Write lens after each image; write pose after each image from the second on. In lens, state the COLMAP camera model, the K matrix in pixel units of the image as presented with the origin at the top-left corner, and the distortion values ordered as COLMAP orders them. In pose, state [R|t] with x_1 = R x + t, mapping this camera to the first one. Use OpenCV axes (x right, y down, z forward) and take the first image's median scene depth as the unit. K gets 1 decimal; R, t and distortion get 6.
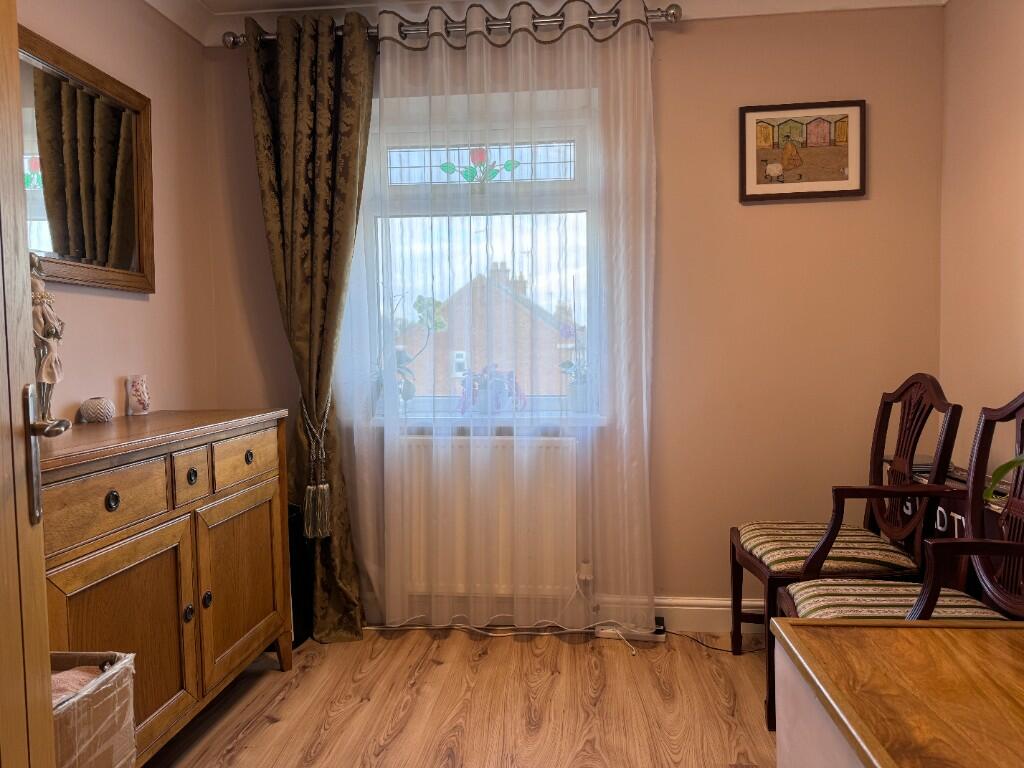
lens RADIAL K [[719.5, 0, 518.8], [0, 719.5, 389.0], [0, 0, 1]] dist [0.107342, -0.167956]
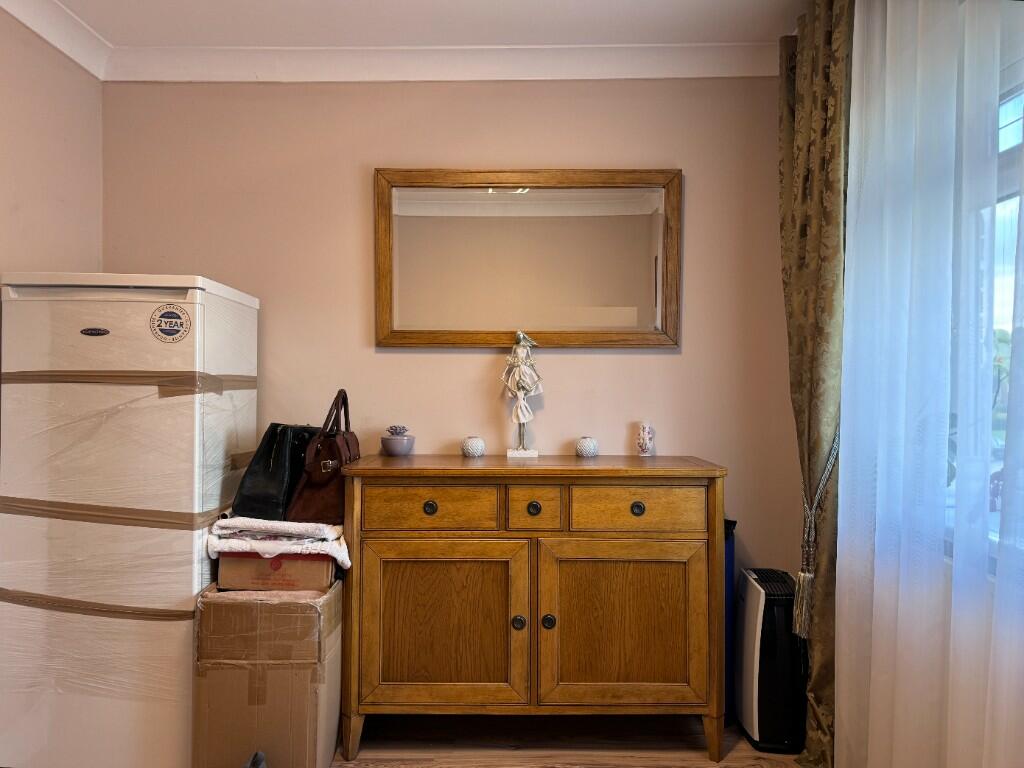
lens RADIAL K [[719.5, 0, 518.8], [0, 719.5, 389.0], [0, 0, 1]] dist [0.107342, -0.167956]
pose [[0.061990, 0.015984, -0.997949, 0.726401], [-0.056065, 0.998349, 0.012508, -0.089073], [0.996501, 0.055175, 0.062784, 0.903113]]
